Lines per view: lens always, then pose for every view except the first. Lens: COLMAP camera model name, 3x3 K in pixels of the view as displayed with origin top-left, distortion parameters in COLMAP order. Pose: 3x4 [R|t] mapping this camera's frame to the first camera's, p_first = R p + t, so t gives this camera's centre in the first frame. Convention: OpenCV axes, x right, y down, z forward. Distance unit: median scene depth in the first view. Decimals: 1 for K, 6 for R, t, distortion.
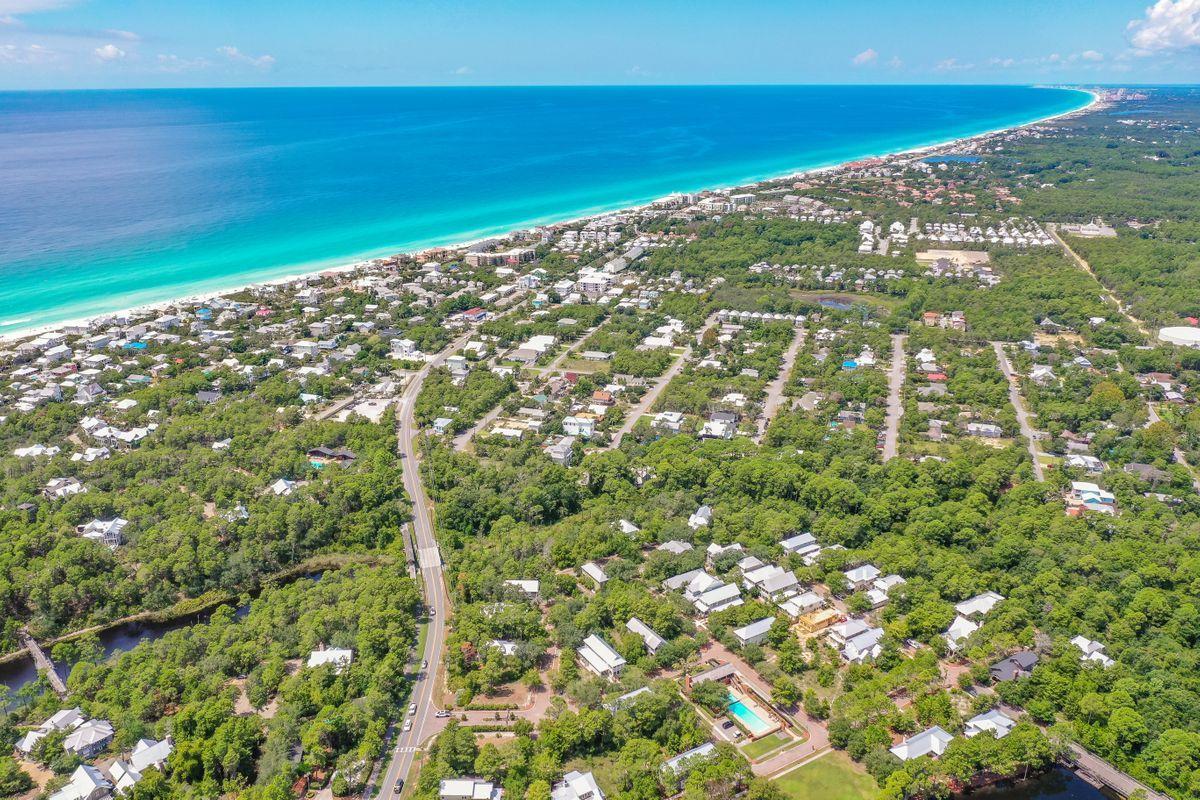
lens RADIAL K [[947.8, 0, 600.0], [0, 947.8, 400.0], [0, 0, 1]] dist [-0.003052, 0.006041]
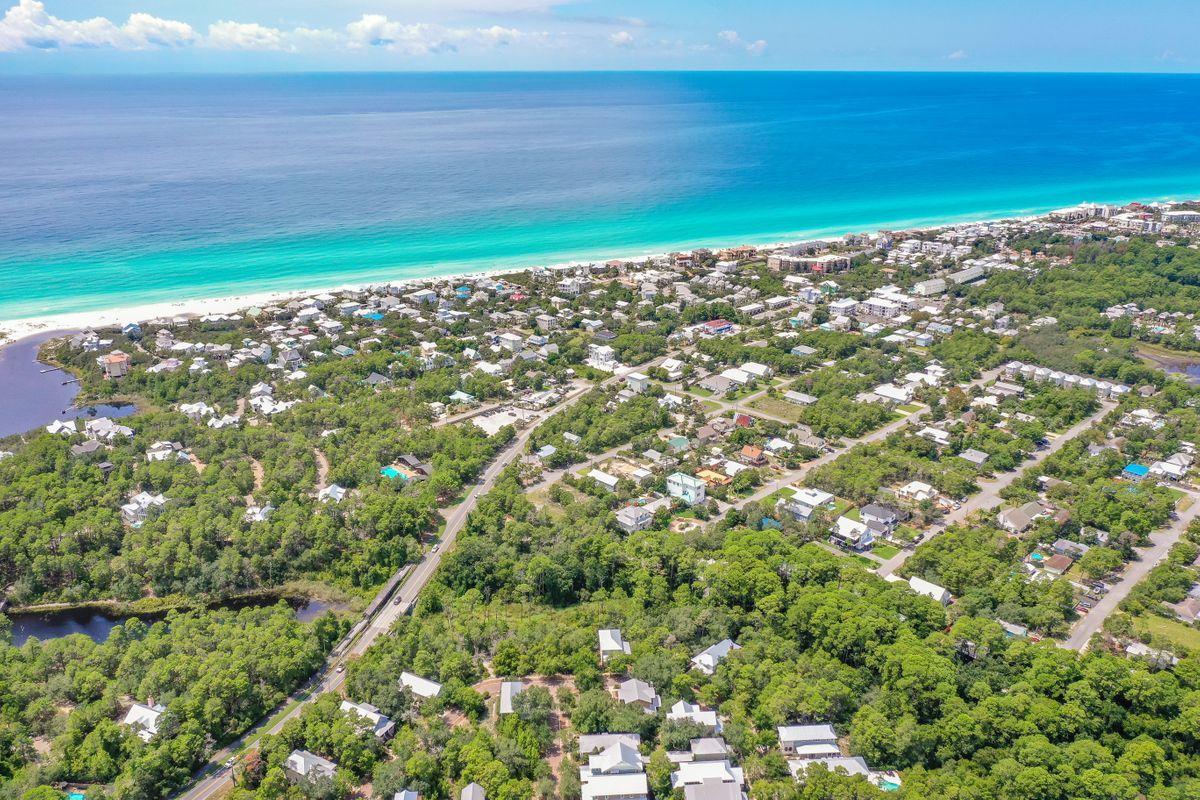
lens RADIAL K [[947.8, 0, 600.0], [0, 947.8, 400.0], [0, 0, 1]] dist [-0.003052, 0.006041]
pose [[0.886527, 0.161004, -0.433759, 0.213373], [-0.154644, 0.986695, 0.050179, -0.063801], [0.436067, 0.022593, 0.899631, 0.198801]]
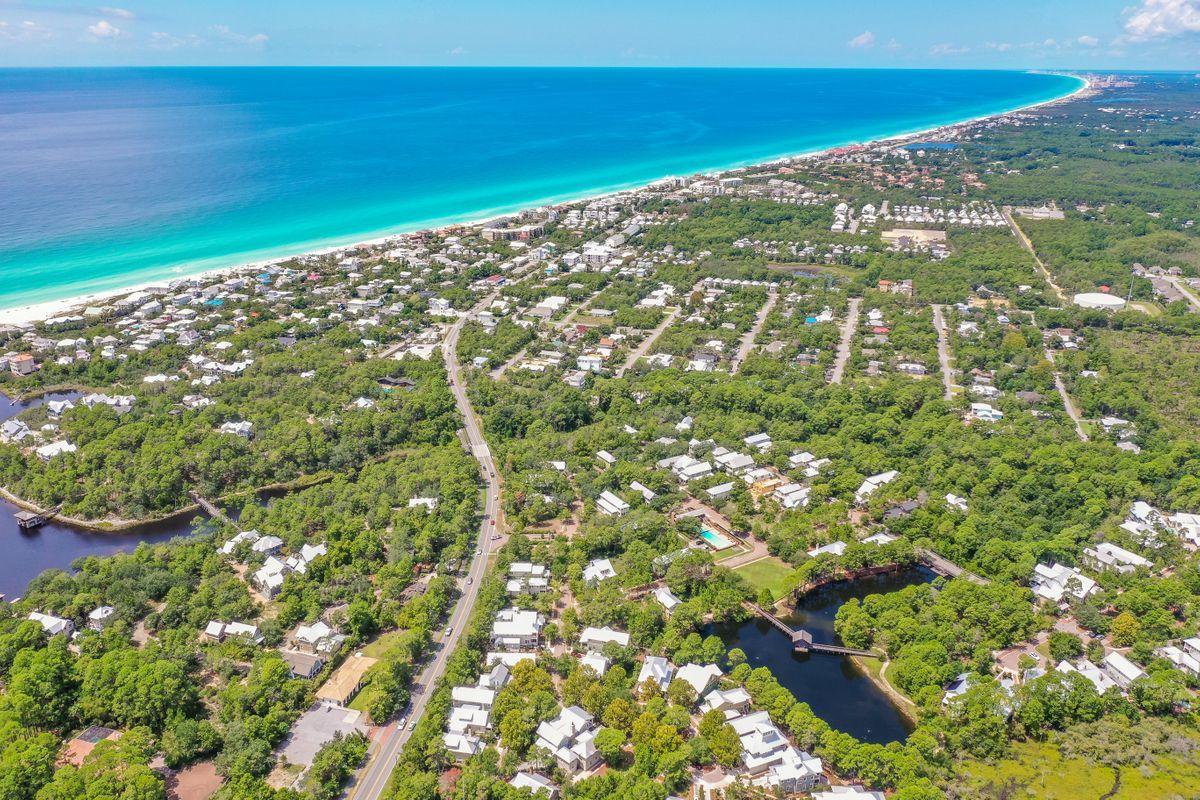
lens RADIAL K [[947.8, 0, 600.0], [0, 947.8, 400.0], [0, 0, 1]] dist [-0.003052, 0.006041]
pose [[0.999959, 0.005446, 0.007230, -0.014687], [-0.005574, 0.999827, 0.017737, 0.045570], [-0.007132, -0.017777, 0.999817, -0.216569]]
